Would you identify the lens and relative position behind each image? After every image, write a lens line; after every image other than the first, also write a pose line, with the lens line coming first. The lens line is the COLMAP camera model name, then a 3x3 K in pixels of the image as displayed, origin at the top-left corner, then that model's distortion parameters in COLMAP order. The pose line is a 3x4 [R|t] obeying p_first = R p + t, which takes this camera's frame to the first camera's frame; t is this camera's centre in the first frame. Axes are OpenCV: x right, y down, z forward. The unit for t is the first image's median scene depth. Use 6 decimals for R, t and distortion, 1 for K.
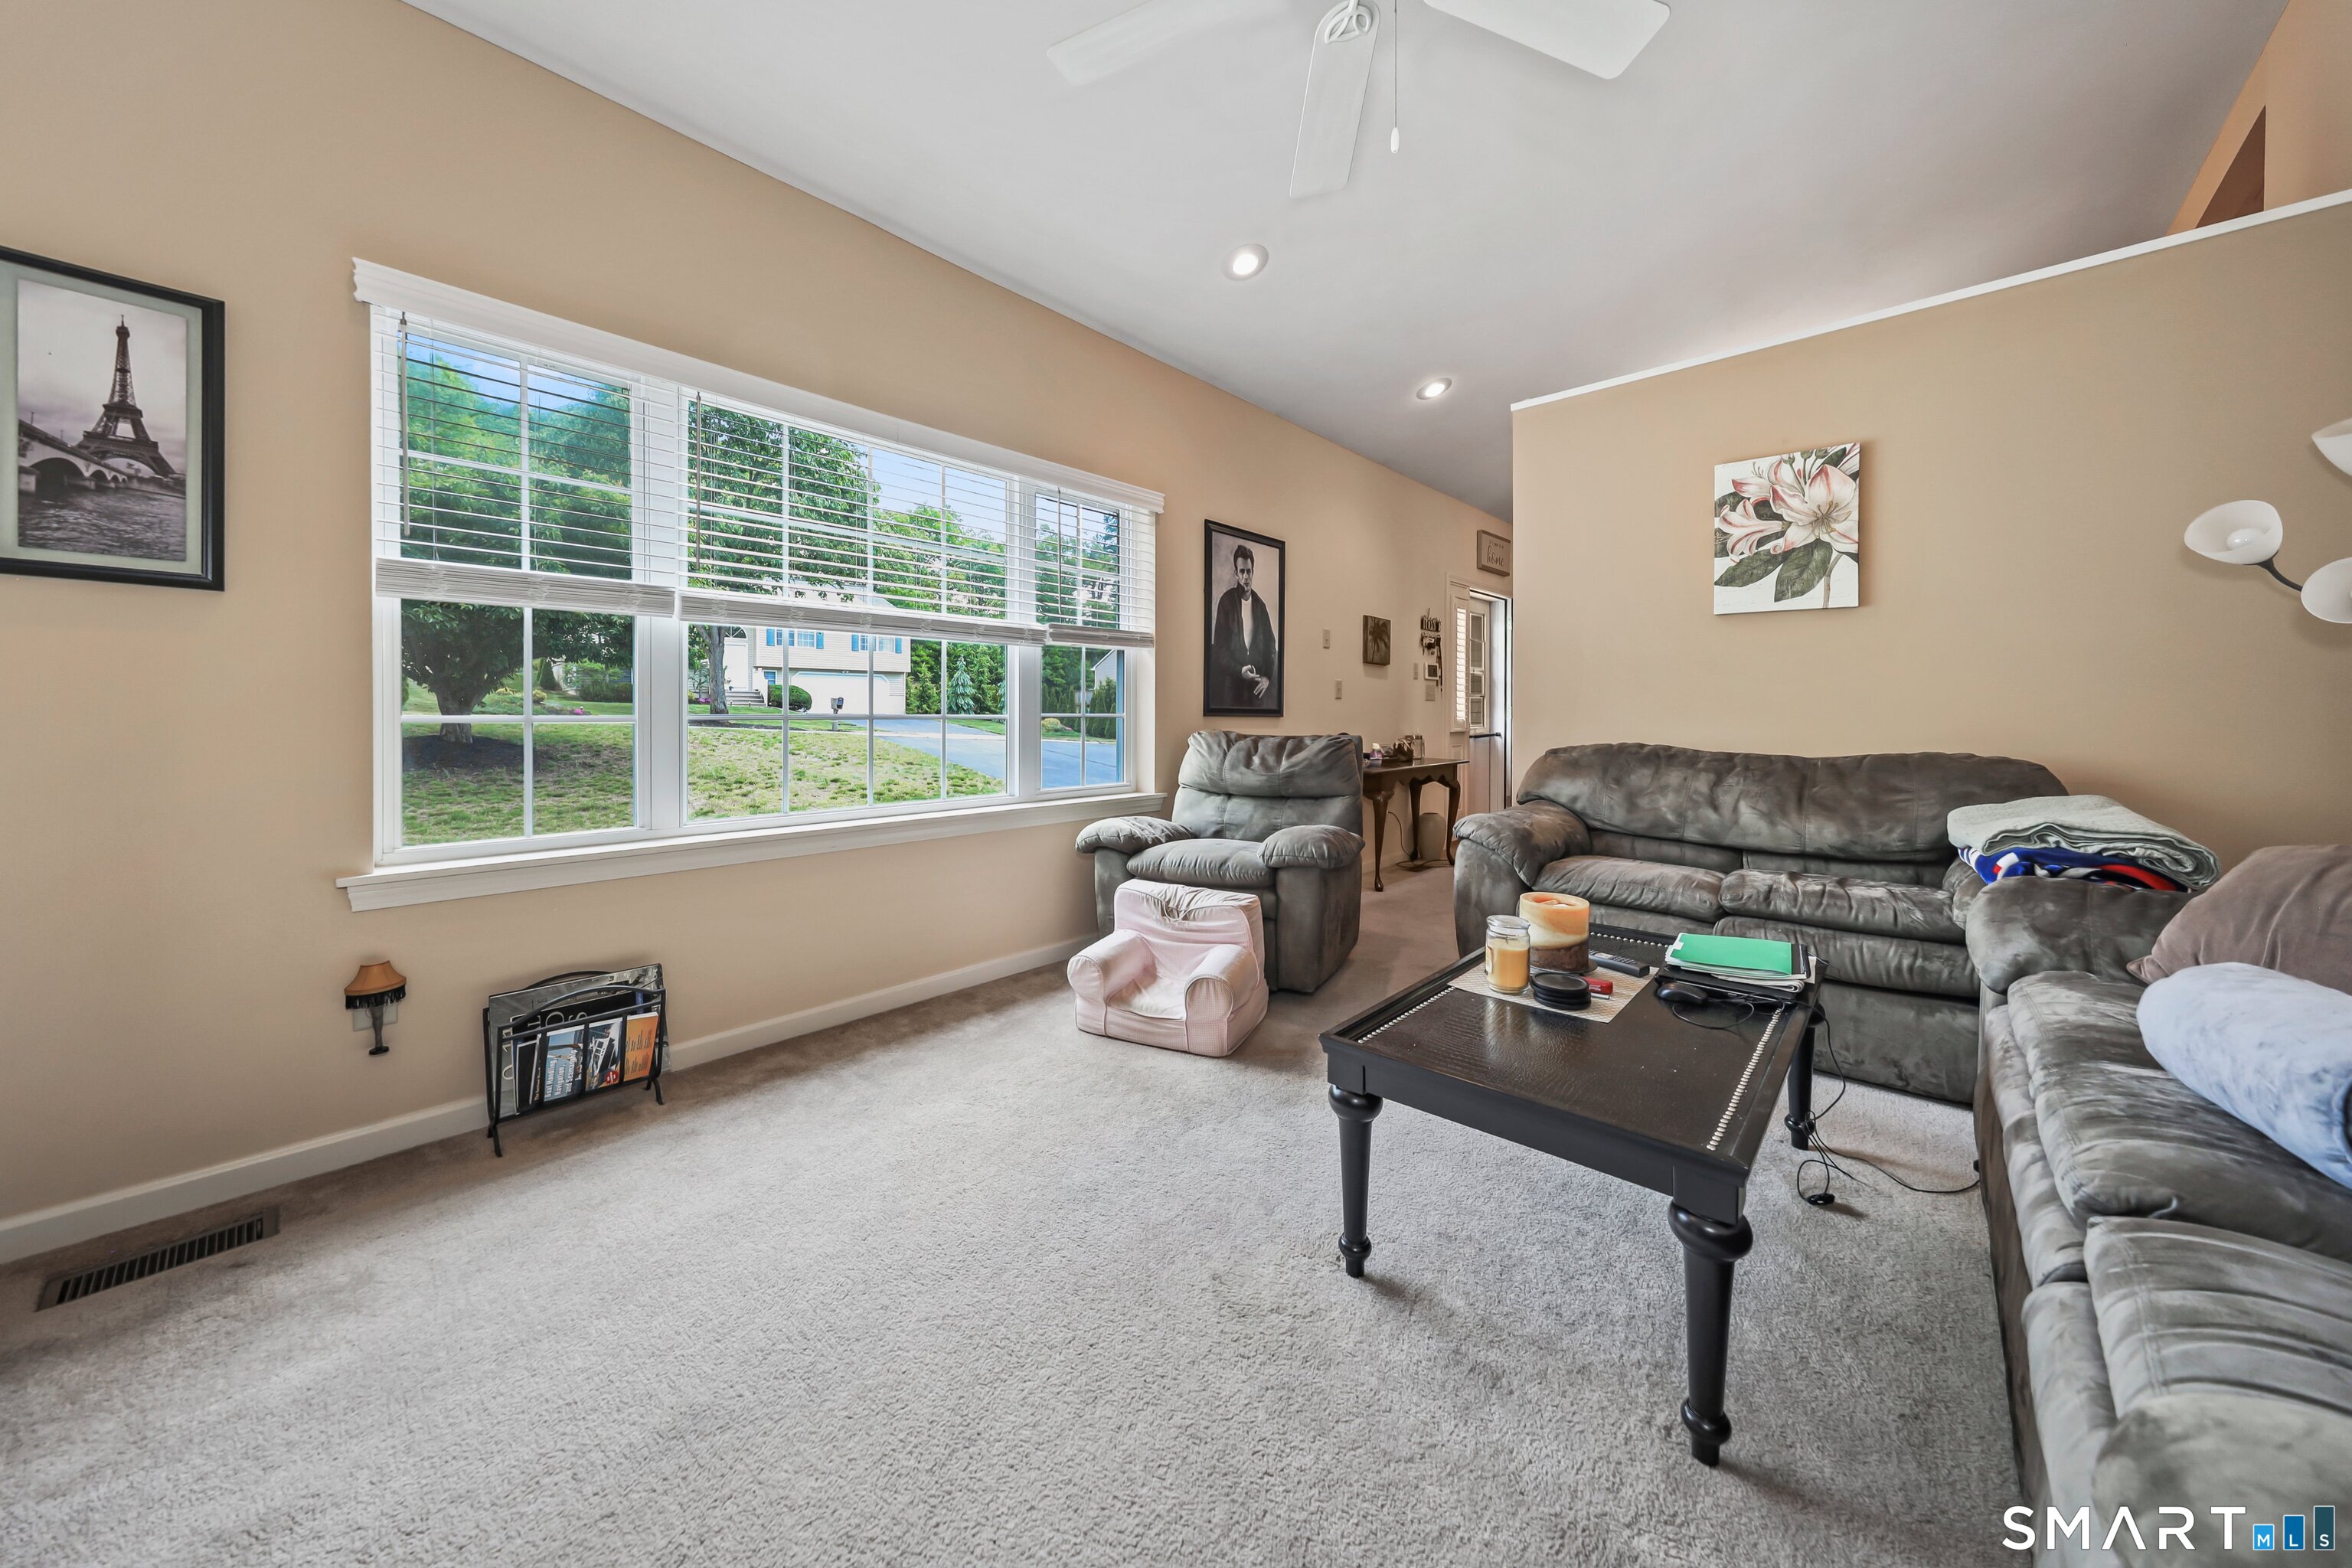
lens RADIAL K [[818.8, 0, 1189.0], [0, 818.8, 716.6], [0, 0, 1]] dist [-0.000368, 0.000000]
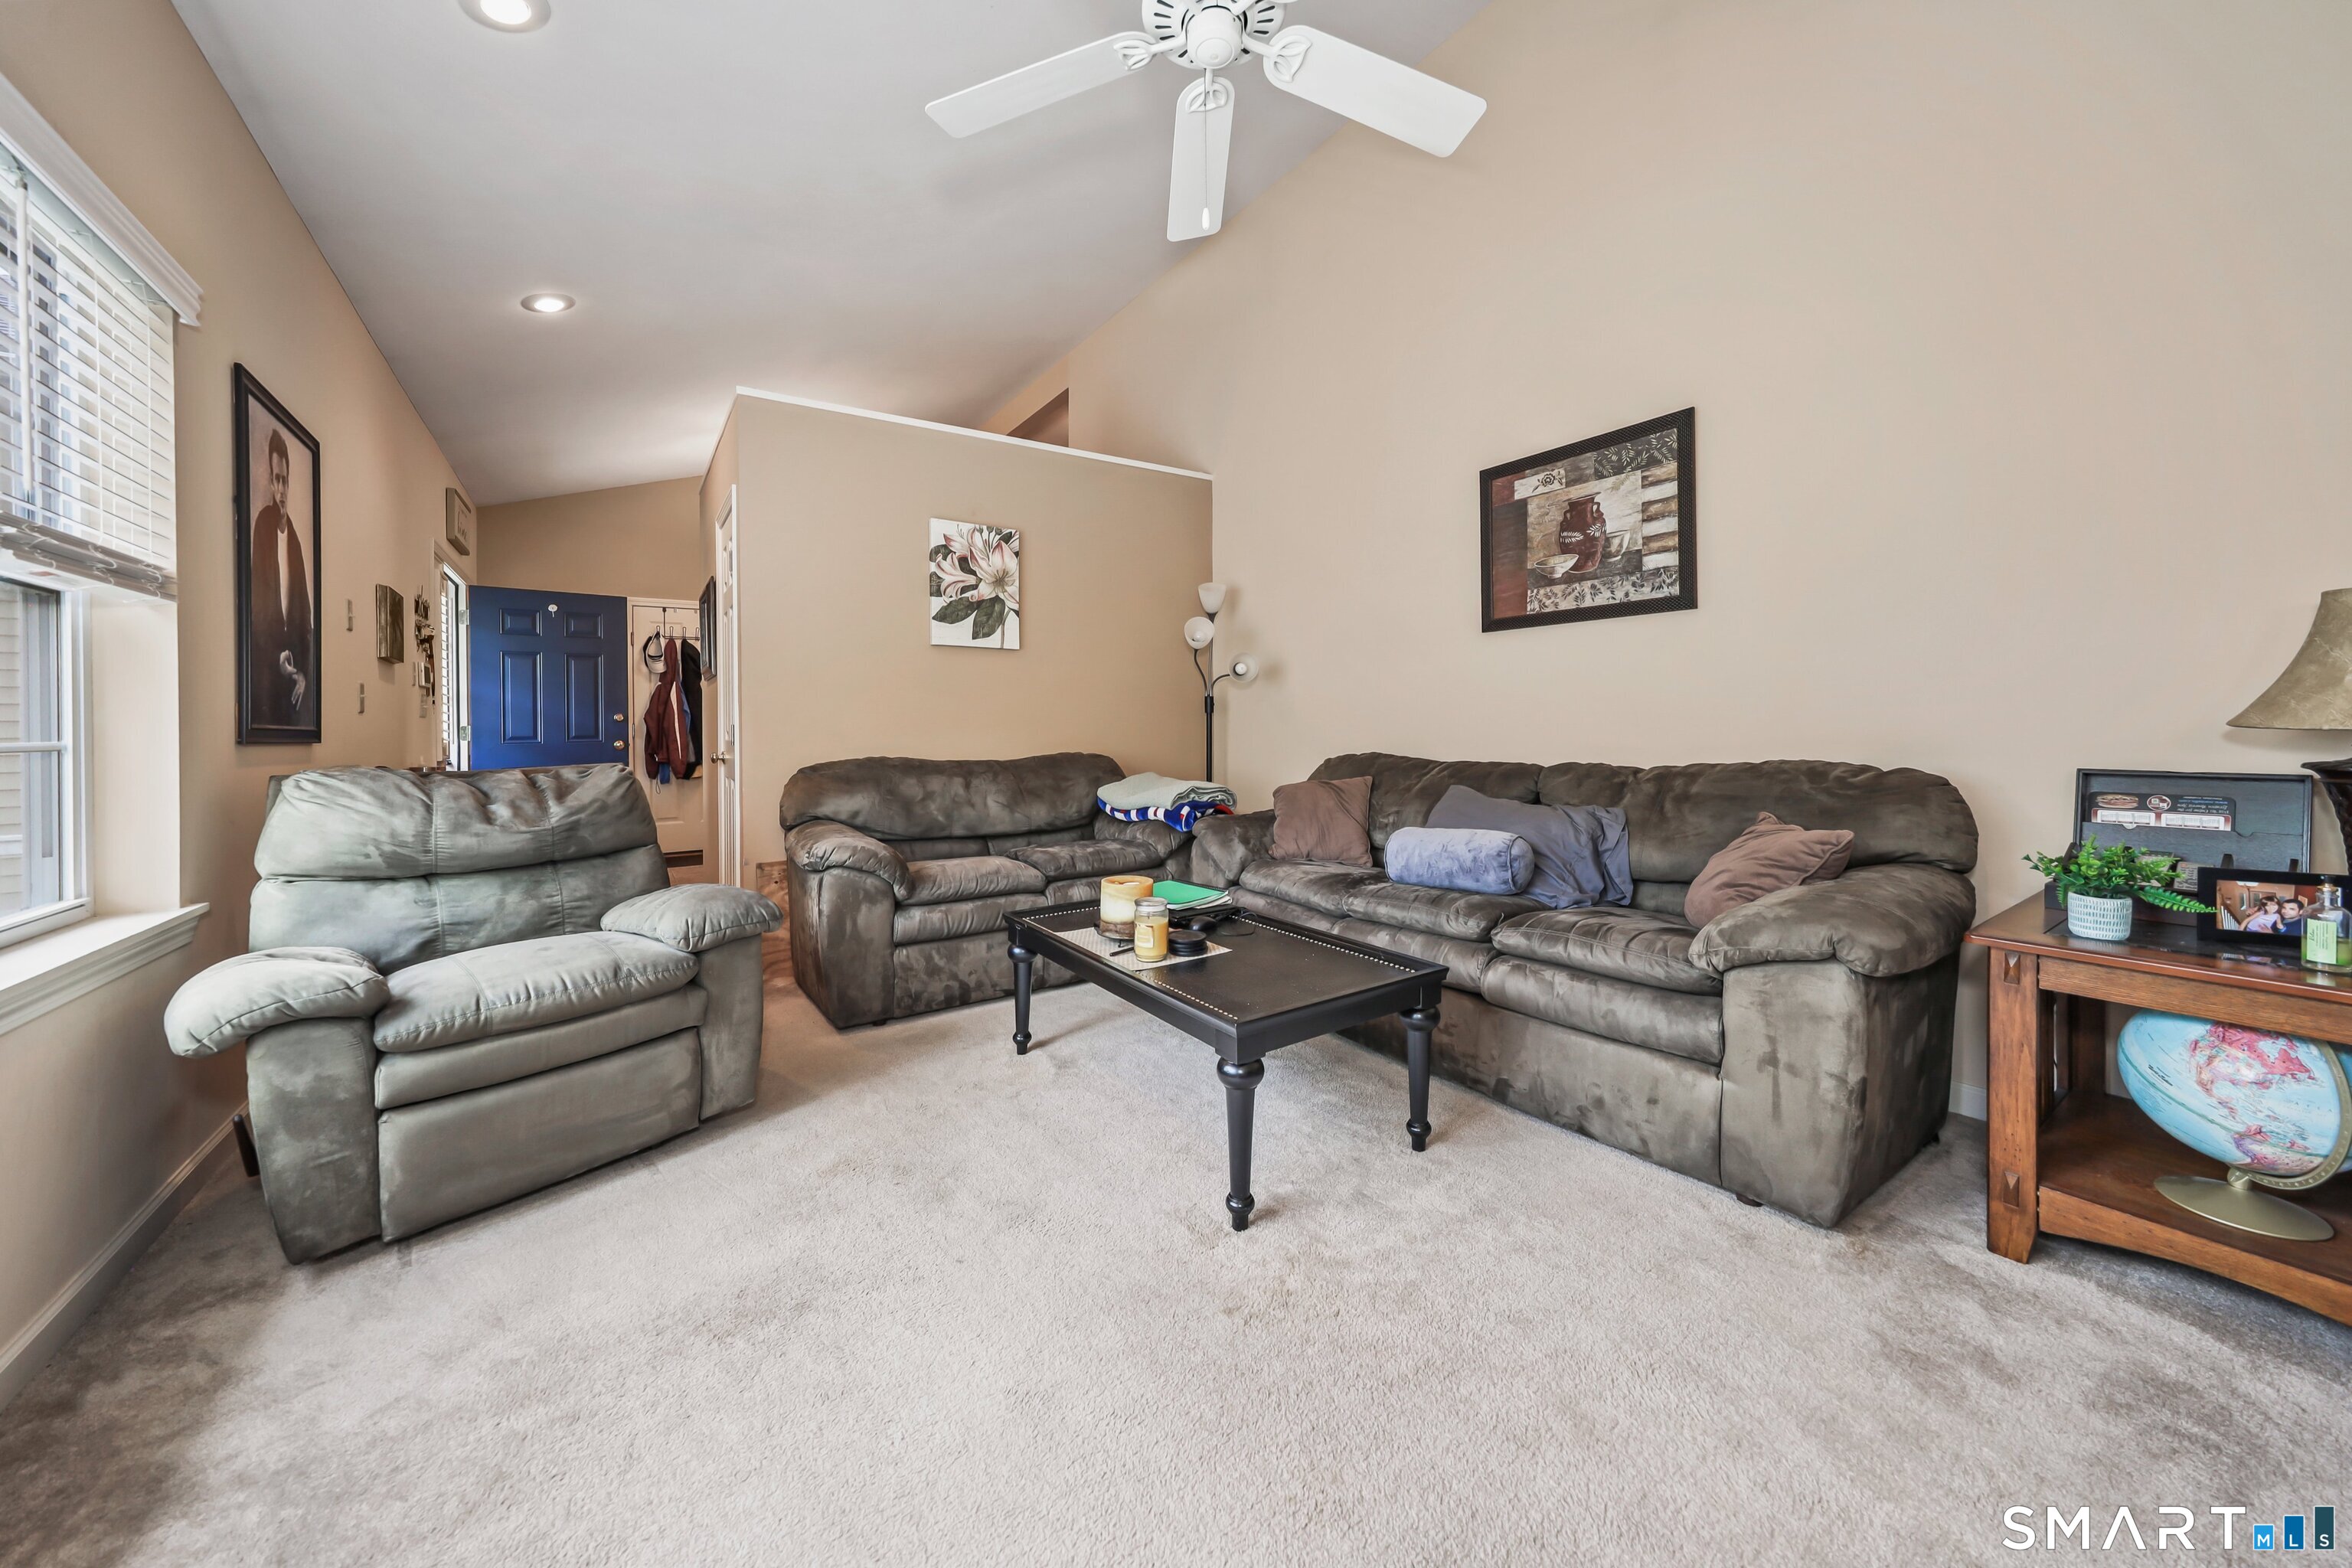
lens RADIAL K [[818.8, 0, 1179.6], [0, 818.8, 723.3], [0, 0, 1]] dist [-0.000368, 0.000000]
pose [[0.242780, -0.001043, 0.970081, -0.433072], [0.019230, 0.999808, -0.003737, 0.000037], [-0.969891, 0.019562, 0.242754, 0.387761]]
